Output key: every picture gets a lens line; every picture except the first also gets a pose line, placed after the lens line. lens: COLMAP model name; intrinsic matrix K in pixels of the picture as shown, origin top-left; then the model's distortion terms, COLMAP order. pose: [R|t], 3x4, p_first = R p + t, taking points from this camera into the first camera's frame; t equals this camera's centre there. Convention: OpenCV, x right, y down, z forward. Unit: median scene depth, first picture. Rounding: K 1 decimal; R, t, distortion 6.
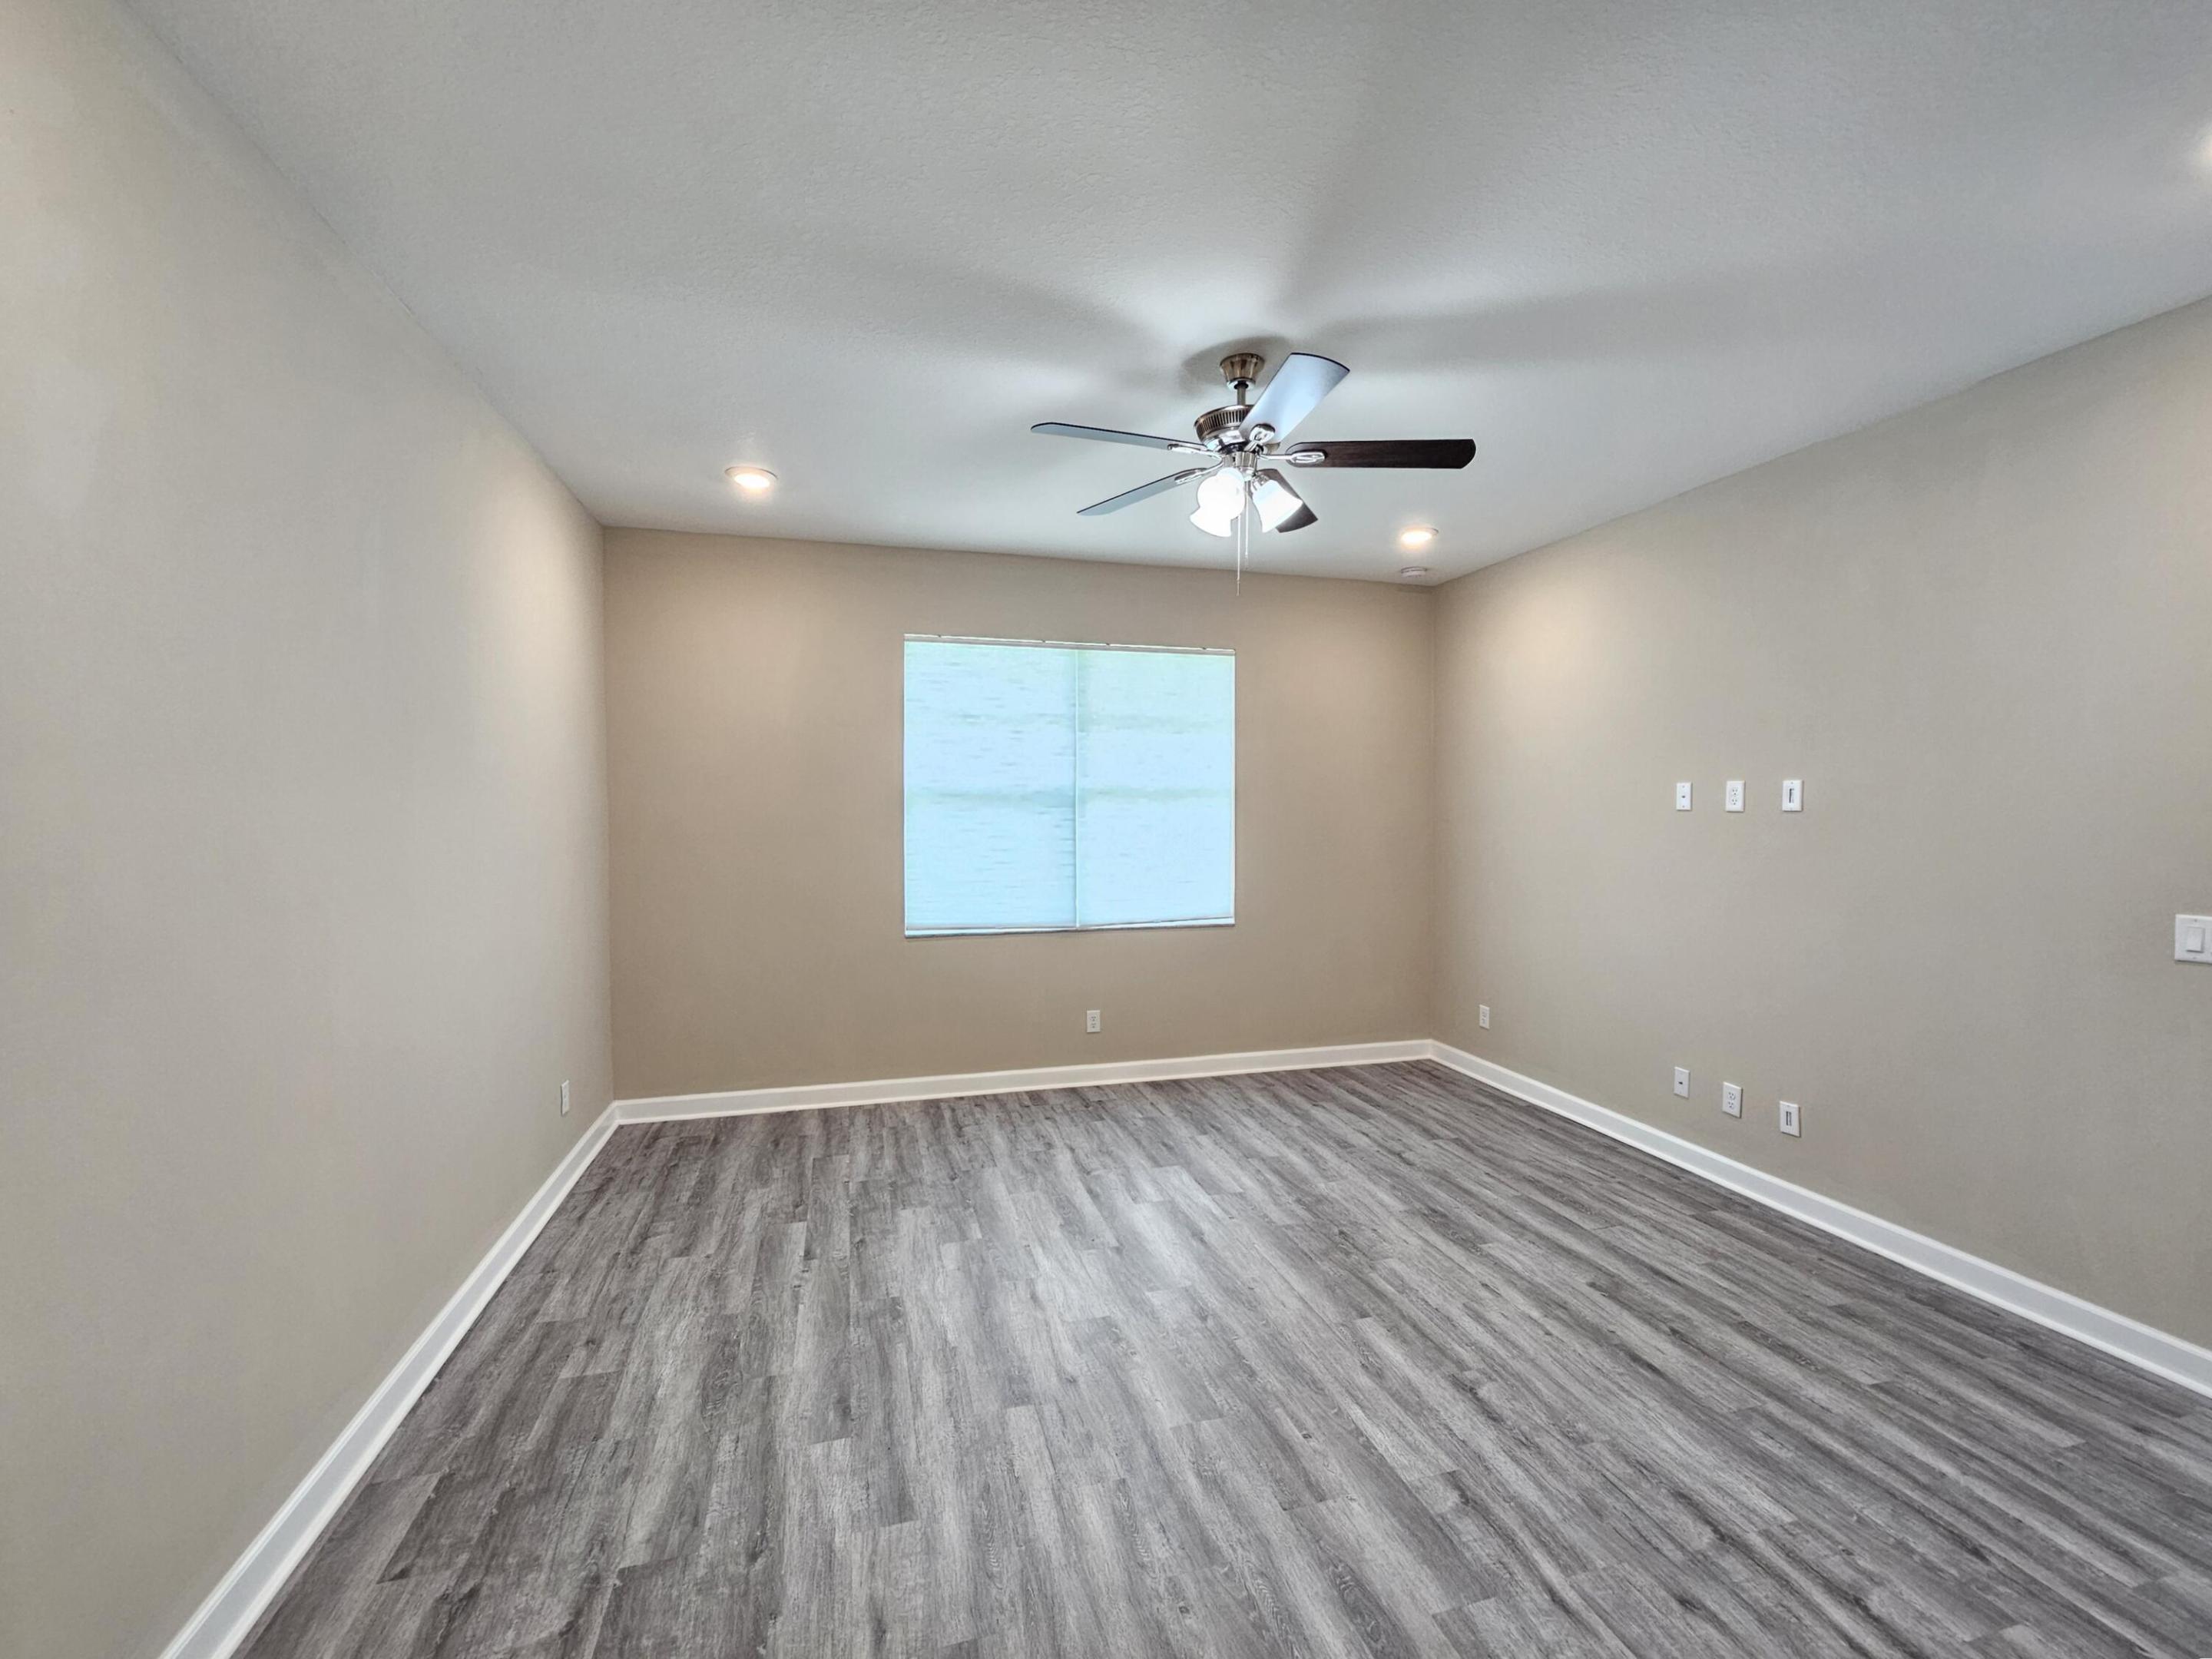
lens RADIAL K [[912.1, 0, 1106.9], [0, 912.1, 823.8], [0, 0, 1]] dist [-0.005975, 0.003135]
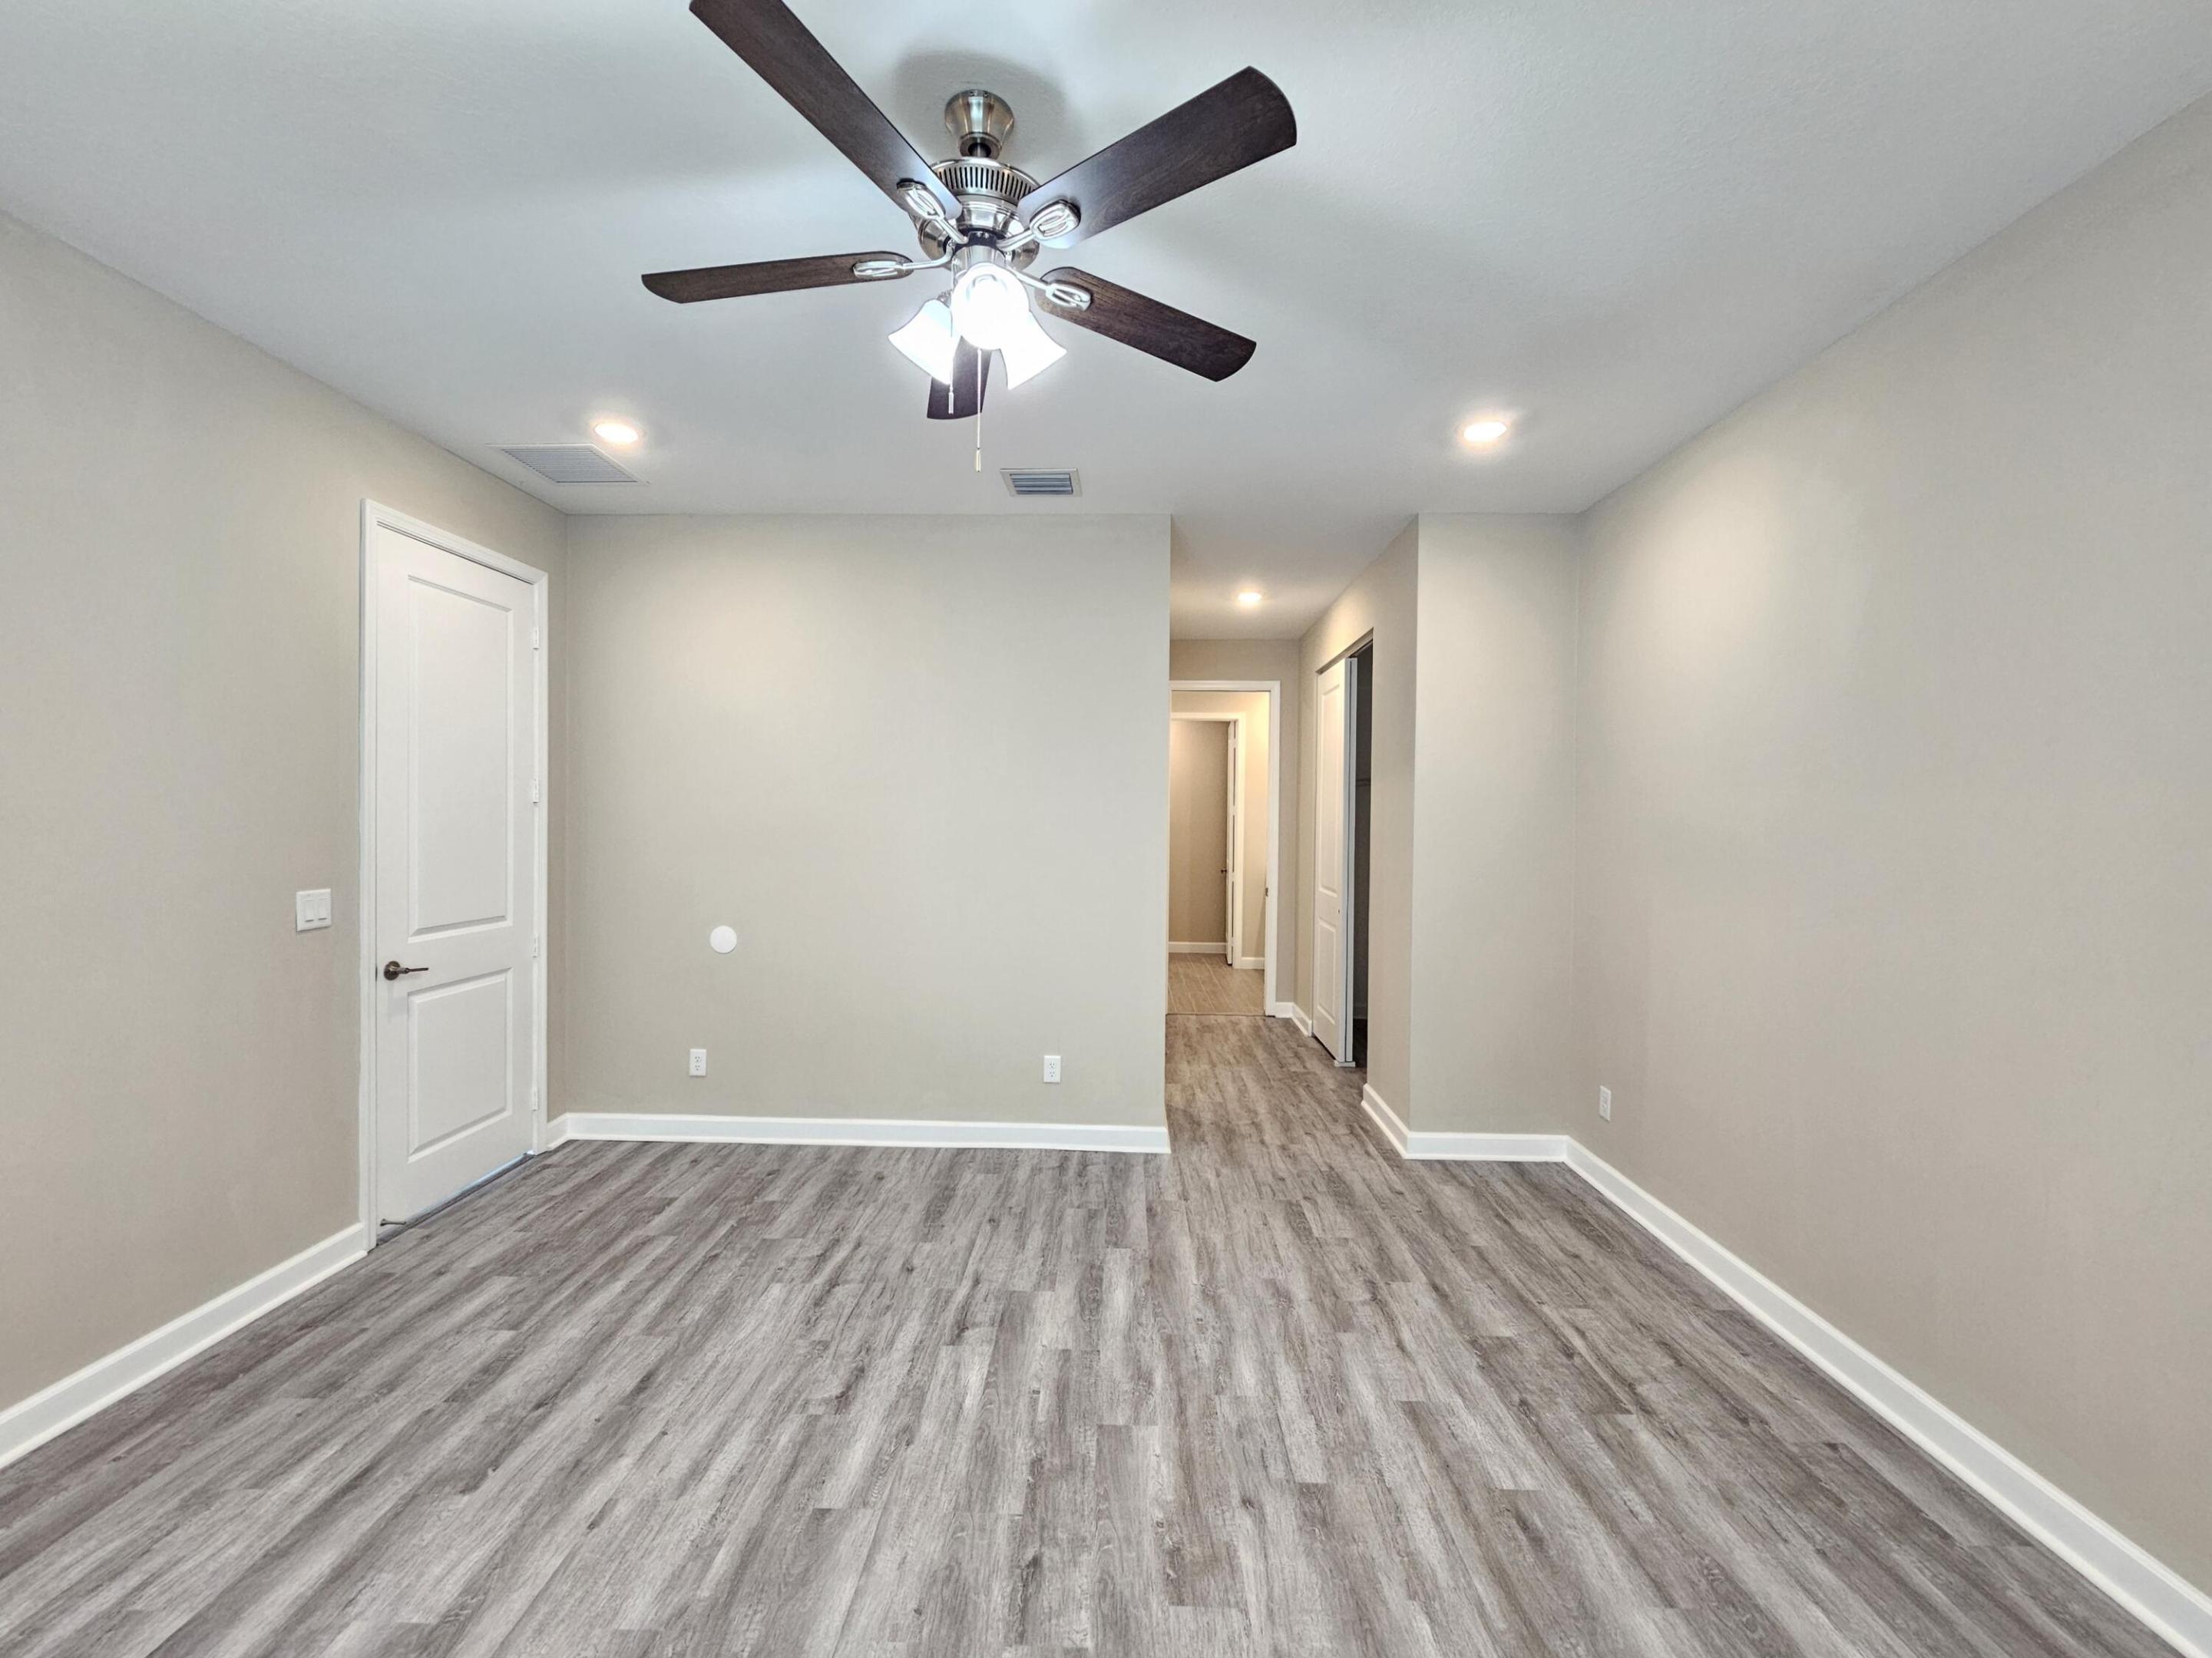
lens RADIAL K [[912.0, 0, 1103.8], [0, 912.0, 822.8], [0, 0, 1]] dist [-0.005975, 0.003135]
pose [[-0.955395, -0.010466, 0.295145, -0.144124], [-0.002232, 0.999599, 0.028218, -0.022561], [-0.295322, 0.026301, -0.955036, 1.730049]]
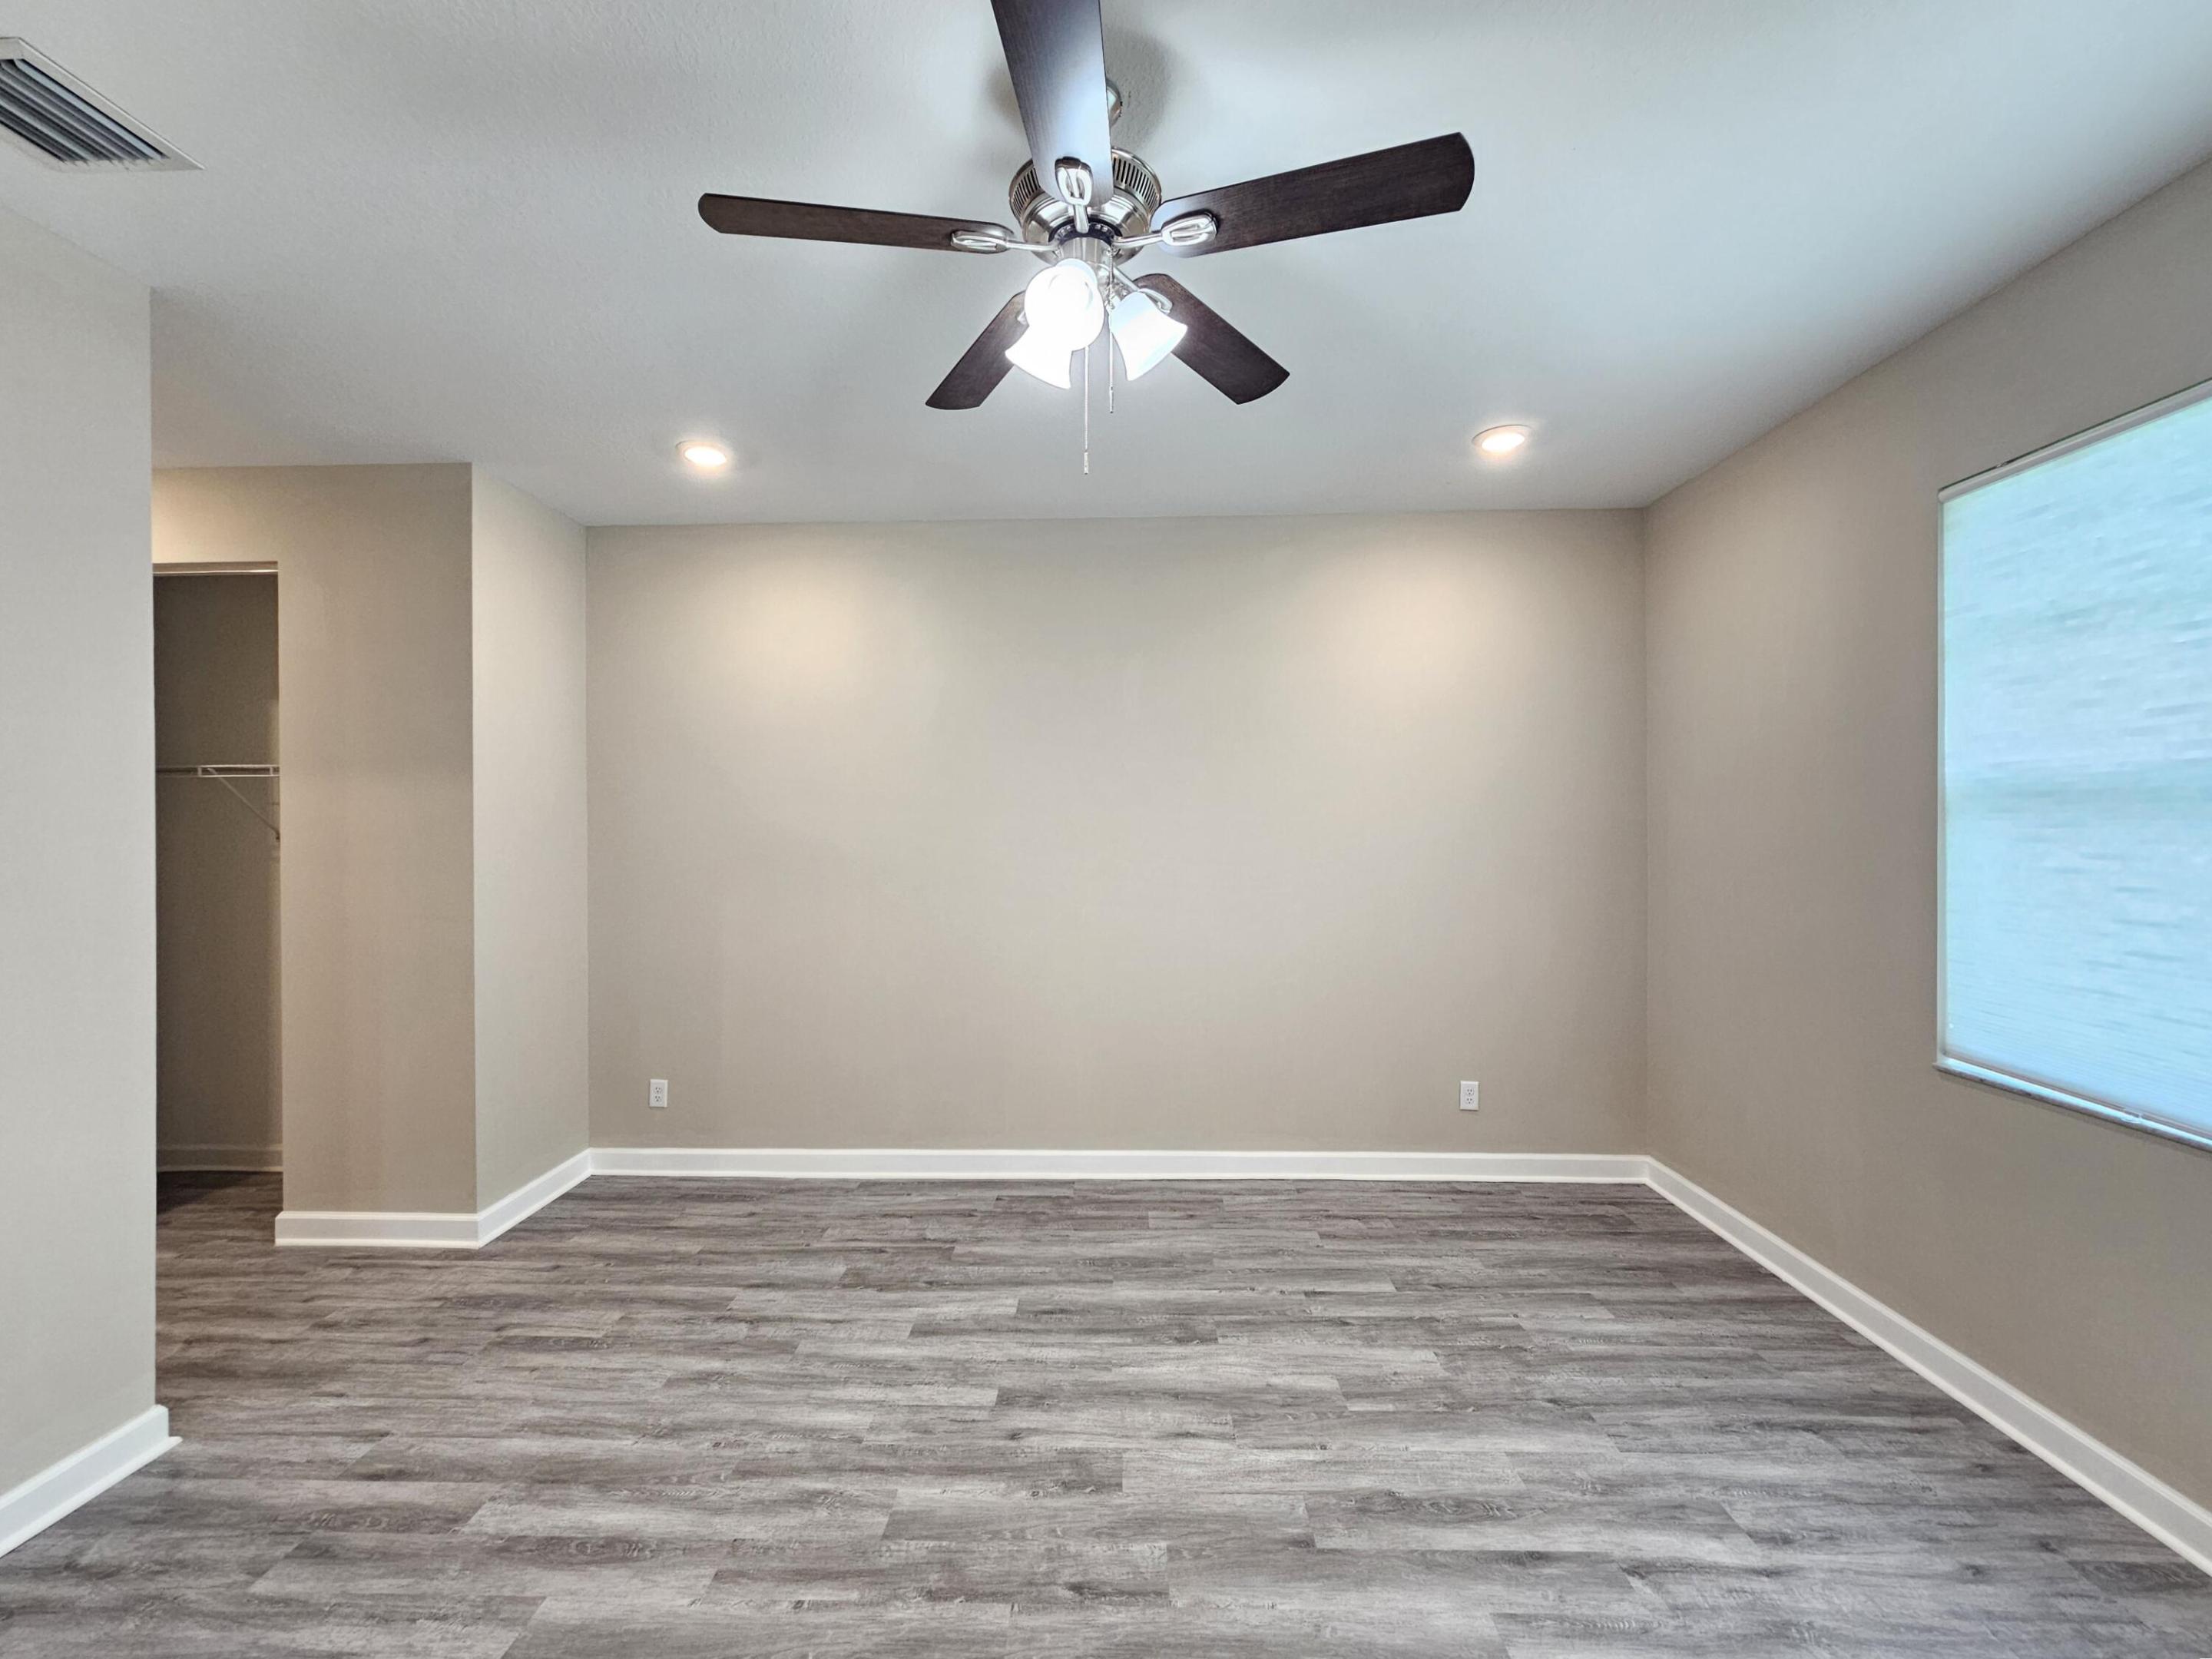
lens RADIAL K [[912.1, 0, 1092.9], [0, 912.1, 819.8], [0, 0, 1]] dist [-0.005975, 0.003135]
pose [[-0.301260, -0.004040, -0.953534, 0.793834], [-0.016525, 0.999863, 0.000985, -0.020757], [0.953399, 0.016054, -0.301285, 1.291403]]
